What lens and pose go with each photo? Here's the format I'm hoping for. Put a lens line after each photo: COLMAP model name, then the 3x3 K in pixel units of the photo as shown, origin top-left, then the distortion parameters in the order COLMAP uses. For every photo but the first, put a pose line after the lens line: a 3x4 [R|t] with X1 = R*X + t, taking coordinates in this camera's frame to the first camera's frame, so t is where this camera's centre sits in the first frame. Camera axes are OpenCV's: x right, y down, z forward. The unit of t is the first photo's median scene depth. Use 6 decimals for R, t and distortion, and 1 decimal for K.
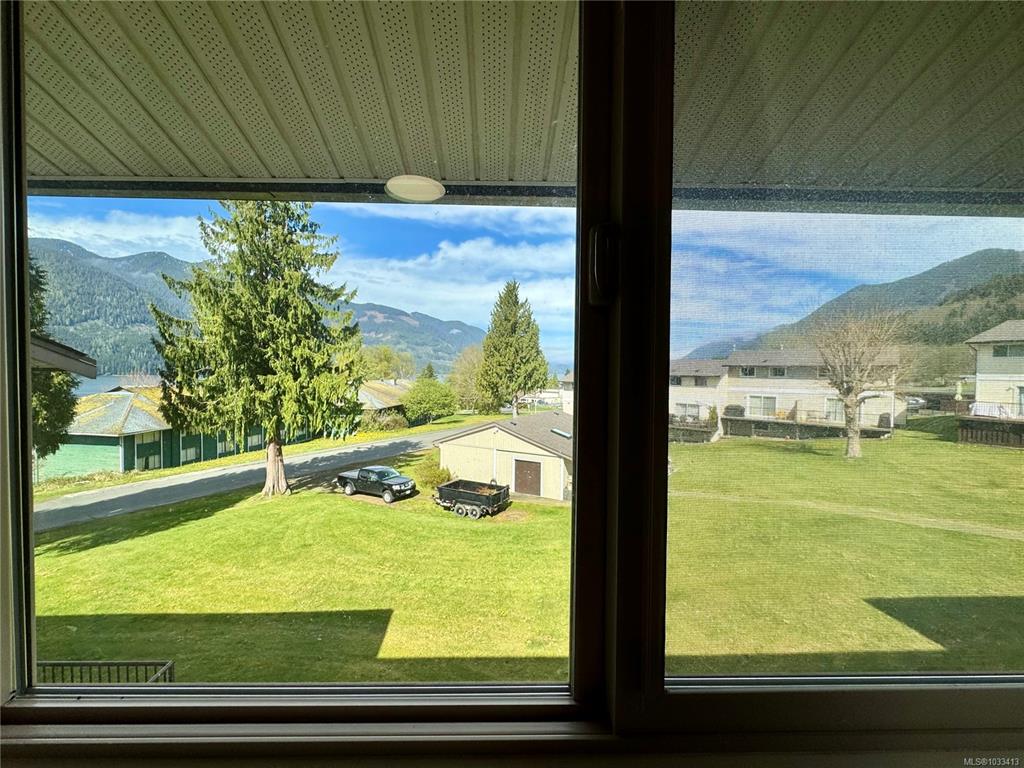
lens RADIAL K [[411.0, 0, 513.5], [0, 411.0, 382.9], [0, 0, 1]] dist [-0.004674, 0.000975]
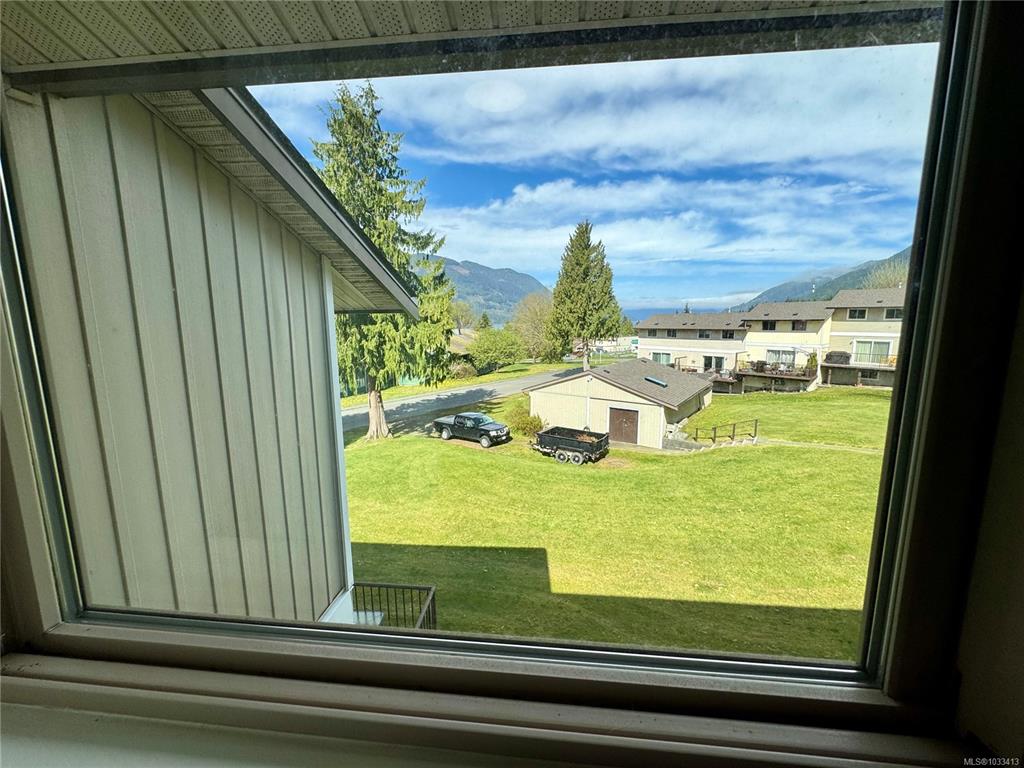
lens RADIAL K [[411.0, 0, 512.7], [0, 411.0, 381.8], [0, 0, 1]] dist [-0.004674, 0.000975]
pose [[0.992206, 0.001728, -0.124595, -0.102971], [0.013355, 0.992669, 0.120124, 0.003111], [0.123889, -0.120852, 0.984909, 0.005294]]
